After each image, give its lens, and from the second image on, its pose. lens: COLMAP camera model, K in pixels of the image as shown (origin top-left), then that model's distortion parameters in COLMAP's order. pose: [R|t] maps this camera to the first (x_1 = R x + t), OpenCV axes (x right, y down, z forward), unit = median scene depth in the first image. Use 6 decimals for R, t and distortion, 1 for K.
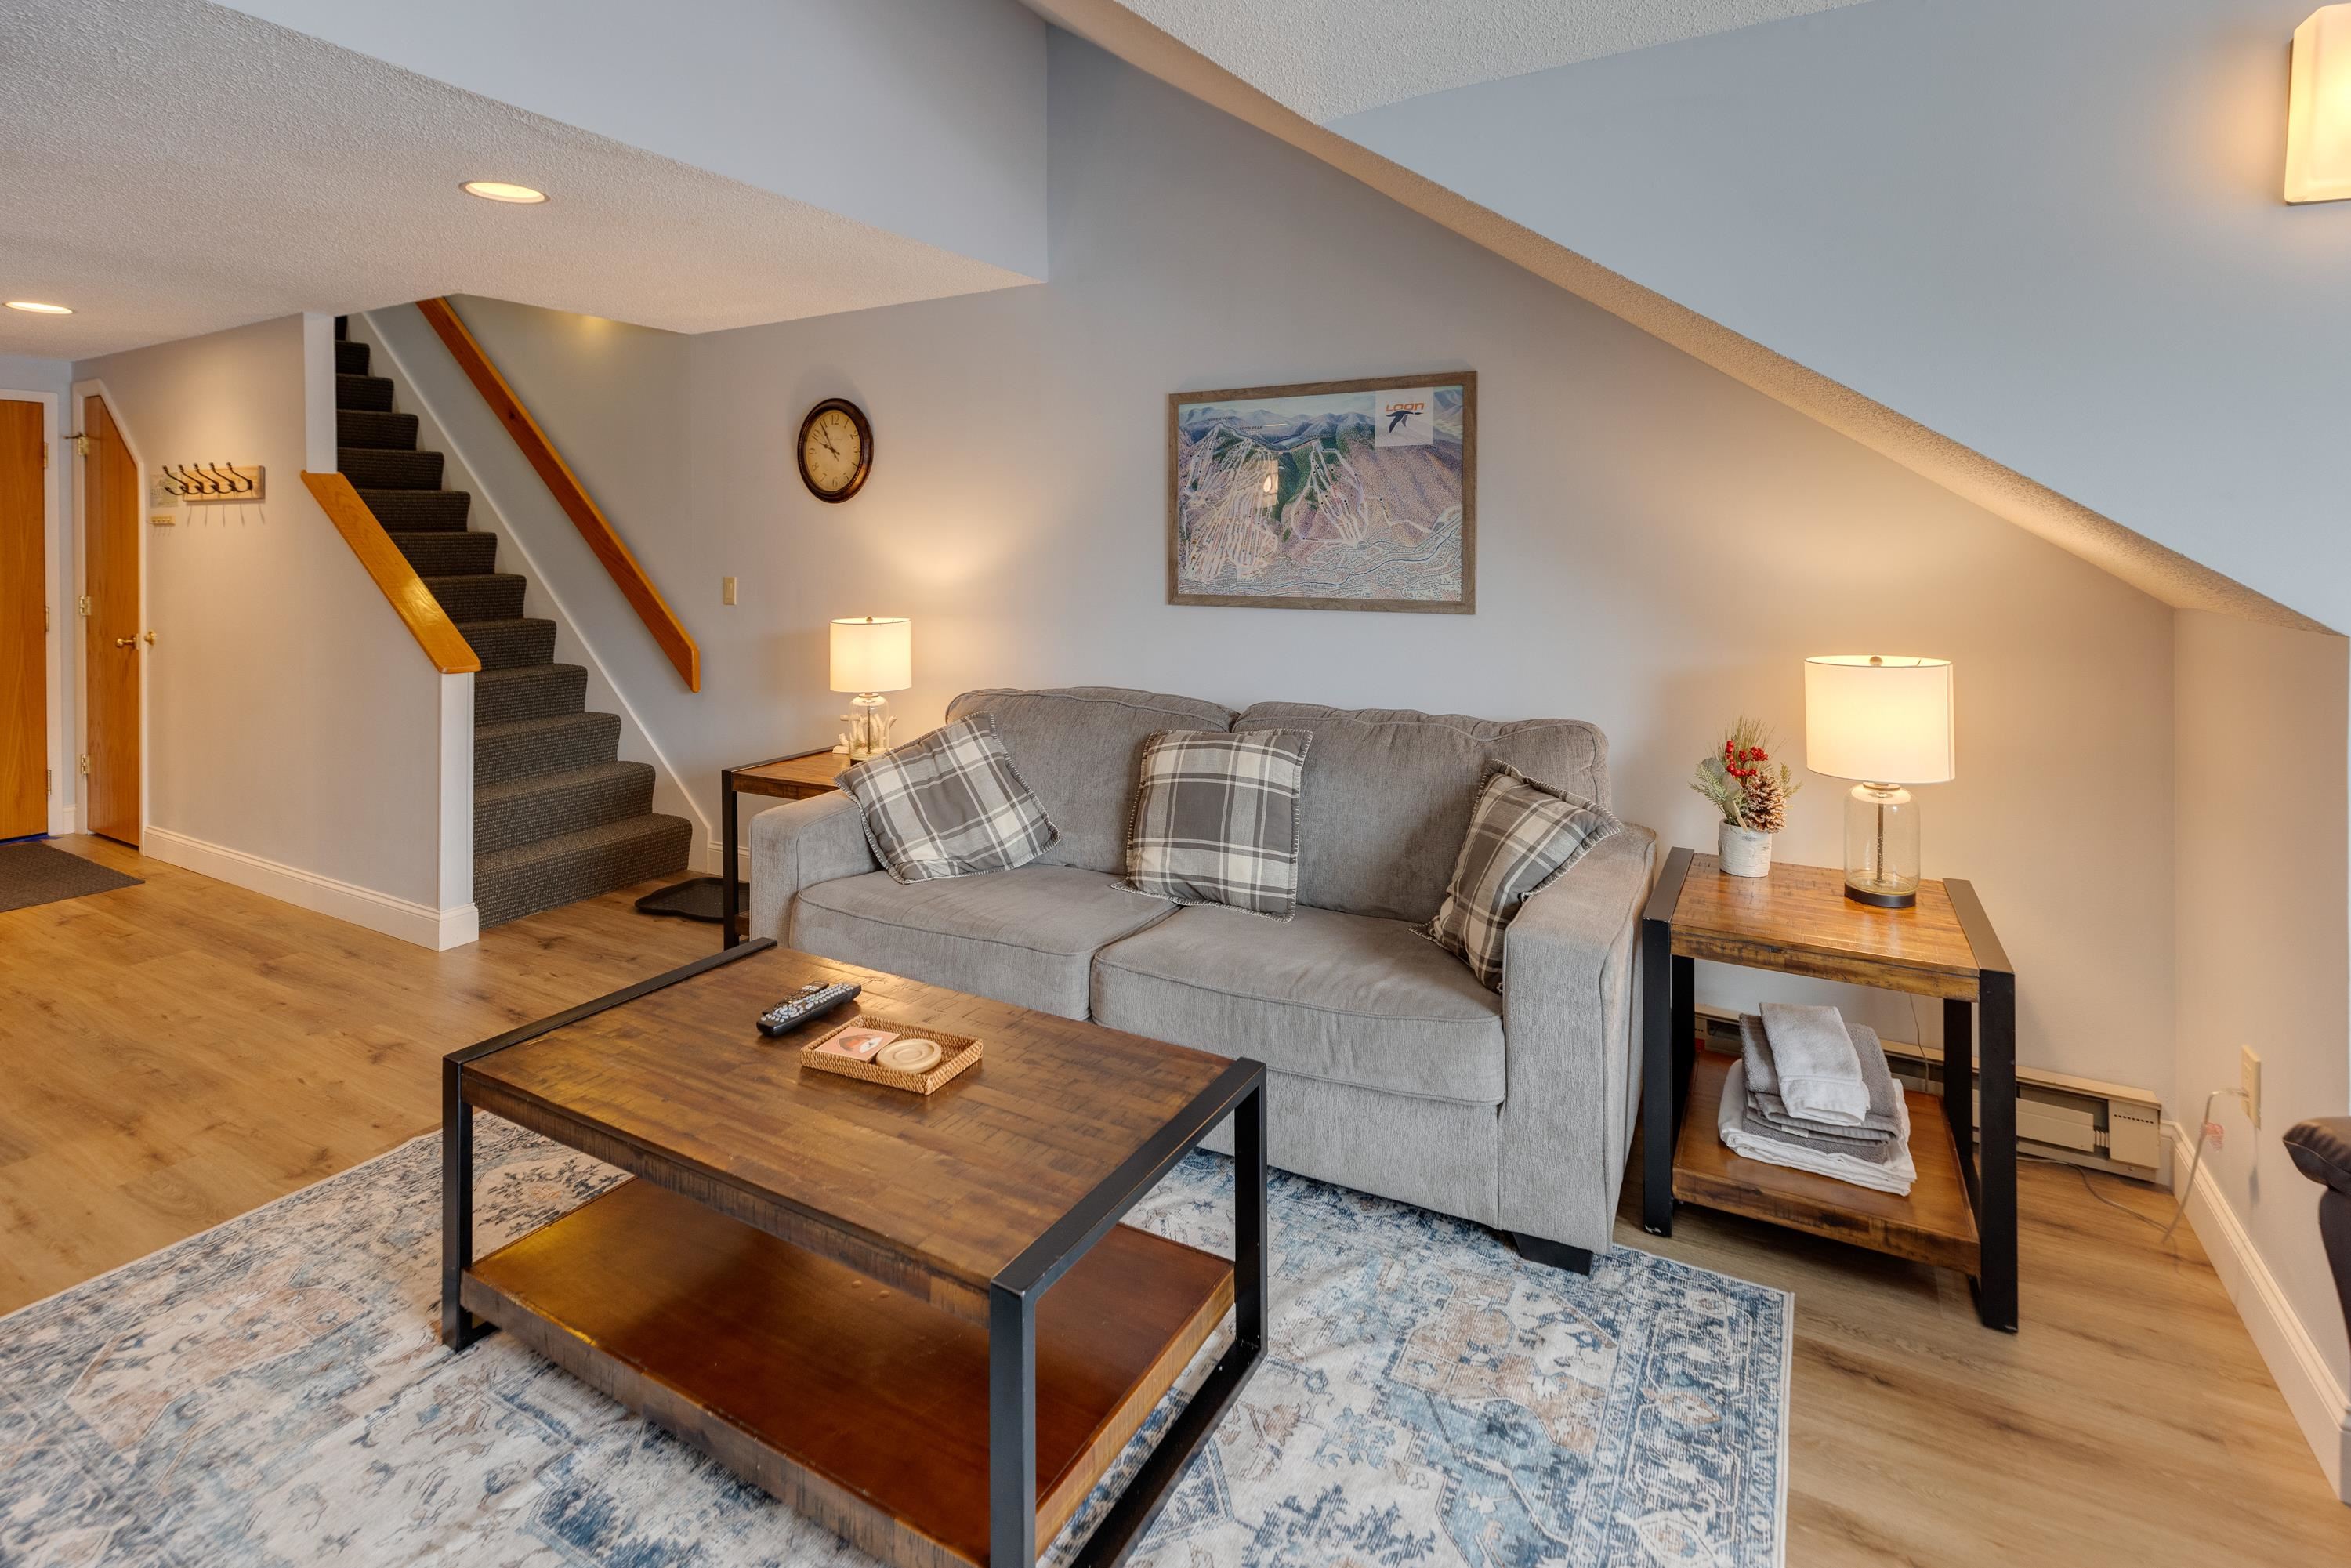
lens RADIAL K [[1147.9, 0, 1206.2], [0, 1147.9, 553.2], [0, 0, 1]] dist [0.001913, -0.000135]
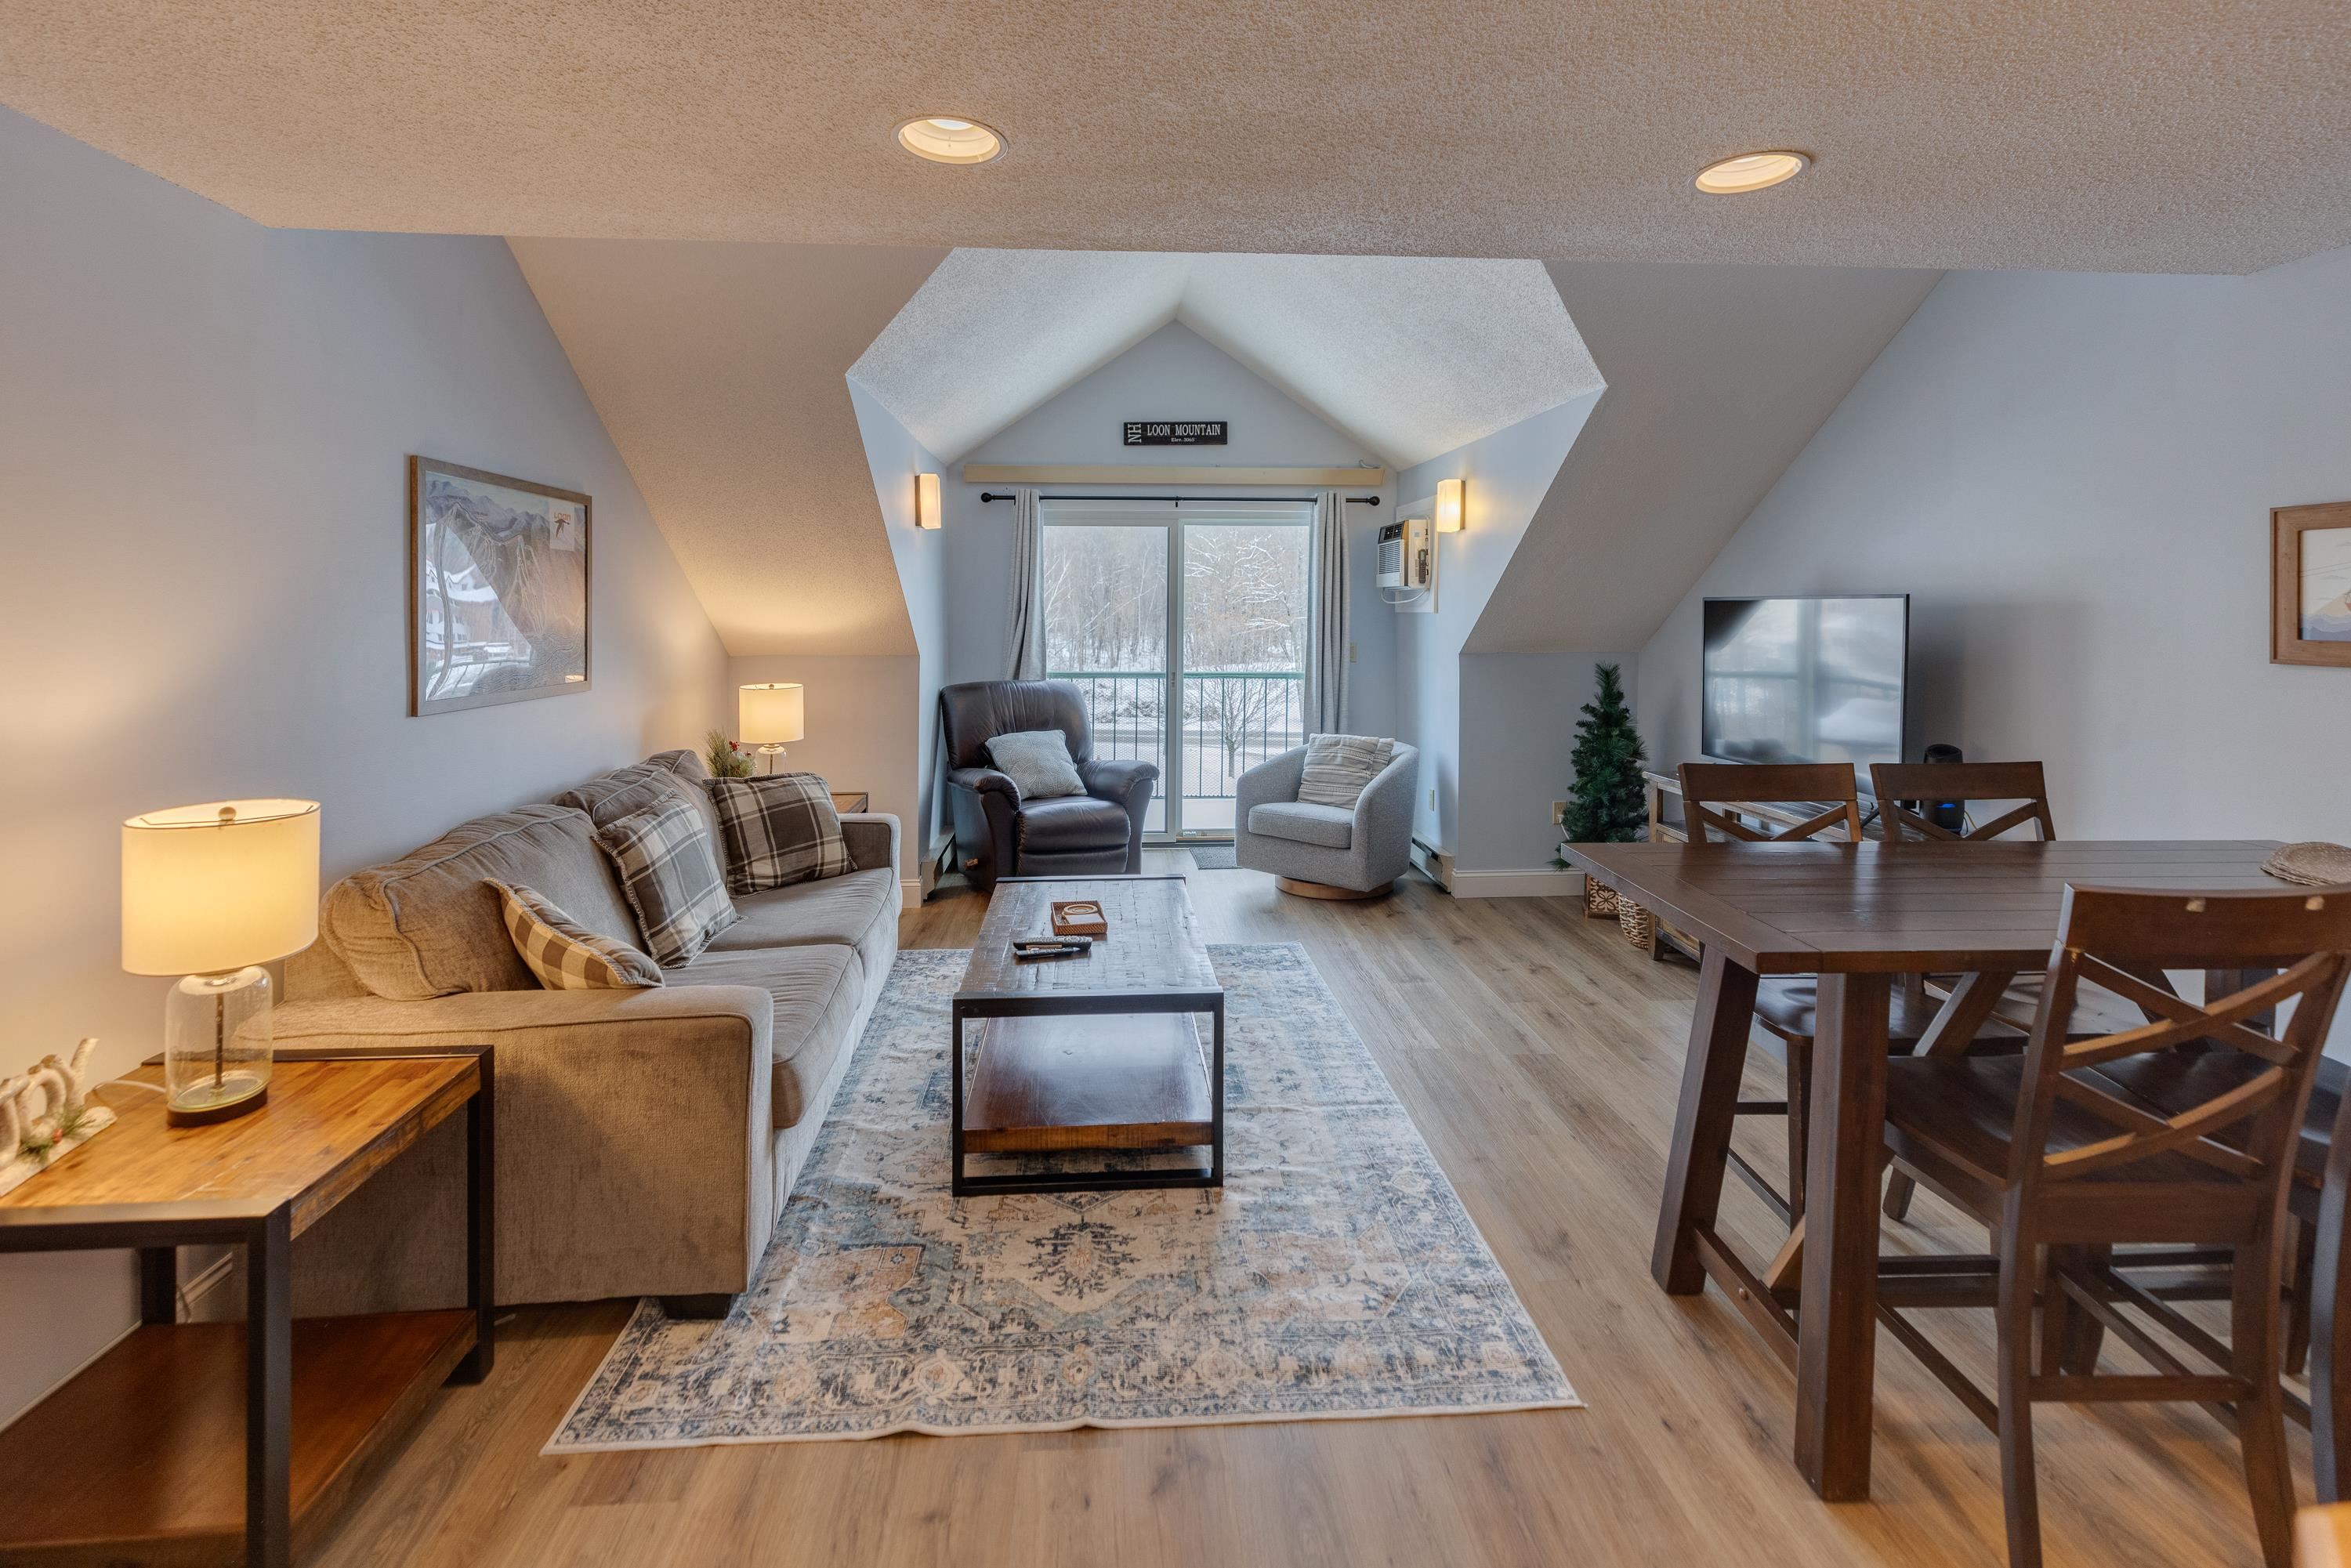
lens RADIAL K [[1113.7, 0, 1169.3], [0, 1113.7, 613.0], [0, 0, 1]] dist [0.000953, 0.000011]
pose [[-0.548723, 0.000277, 0.836004, -1.100722], [0.007208, 0.999964, 0.004400, -0.030694], [-0.835973, 0.008440, -0.548706, 1.111215]]
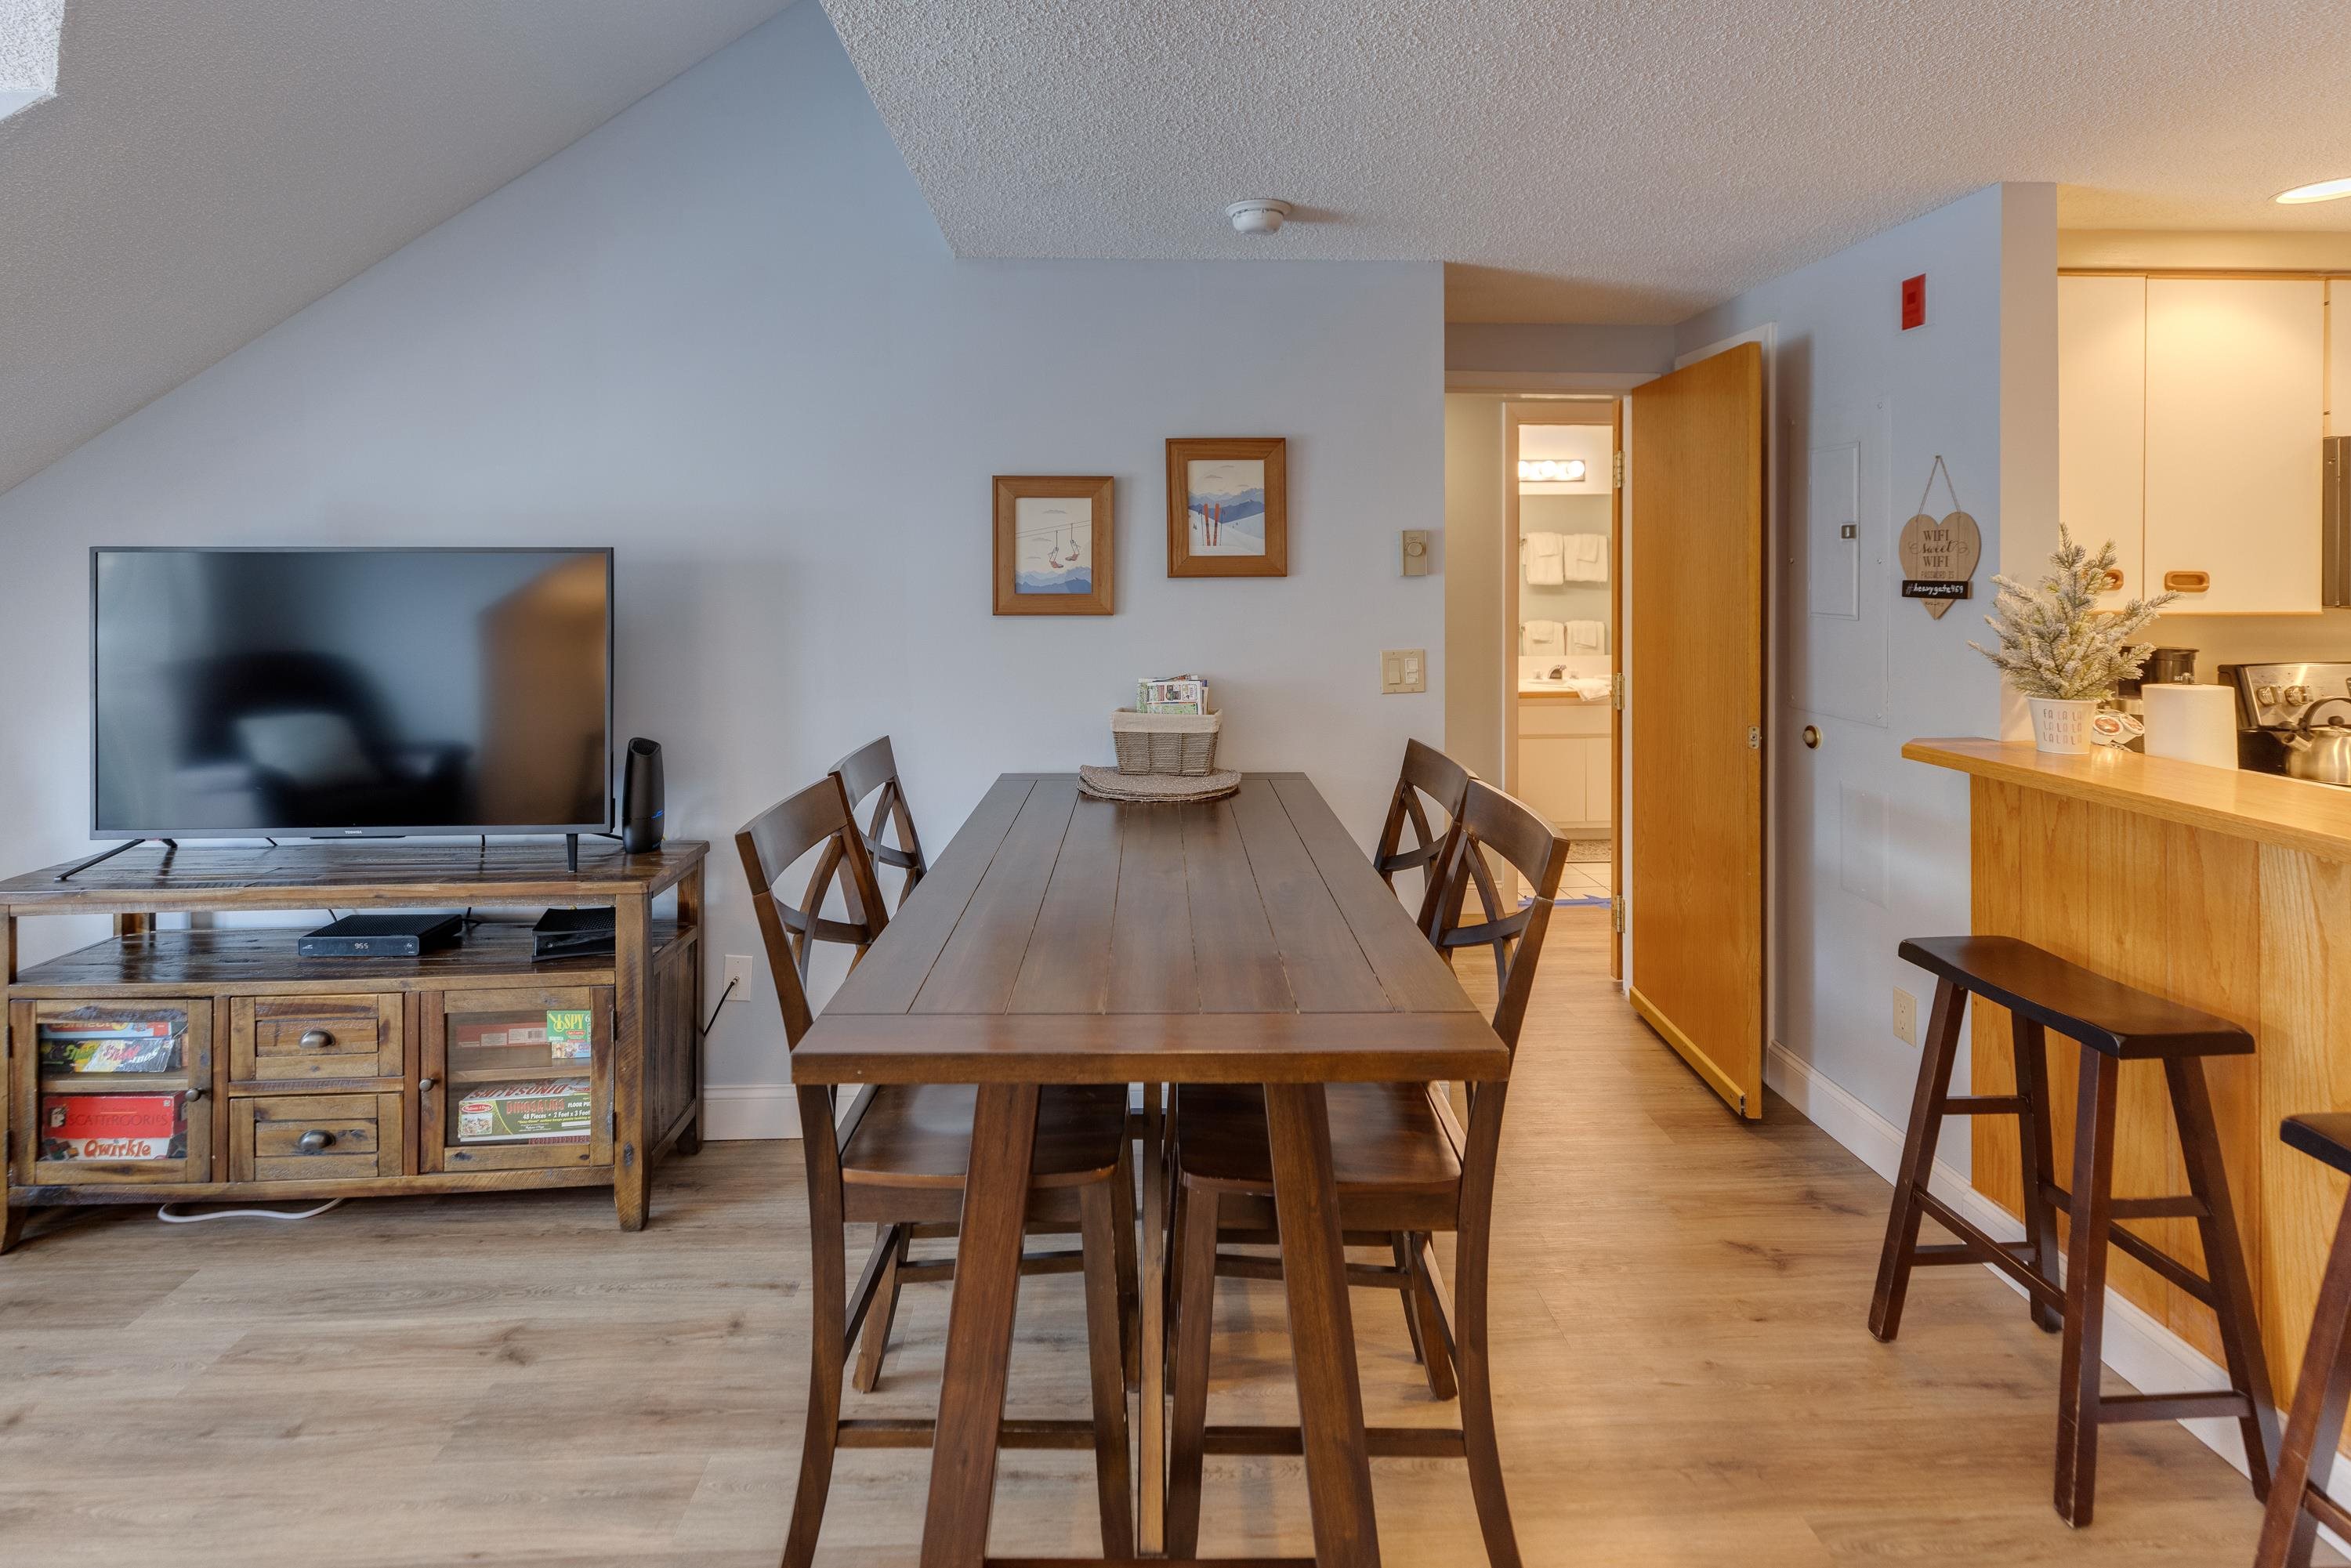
lens RADIAL K [[1111.4, 0, 1187.6], [0, 1111.4, 576.6], [0, 0, 1]] dist [0.003992, 0.001033]
pose [[-0.845459, 0.009410, -0.533957, -0.512756], [0.001506, 0.999883, 0.015236, -0.029165], [0.534037, 0.012077, -0.845375, 0.840342]]
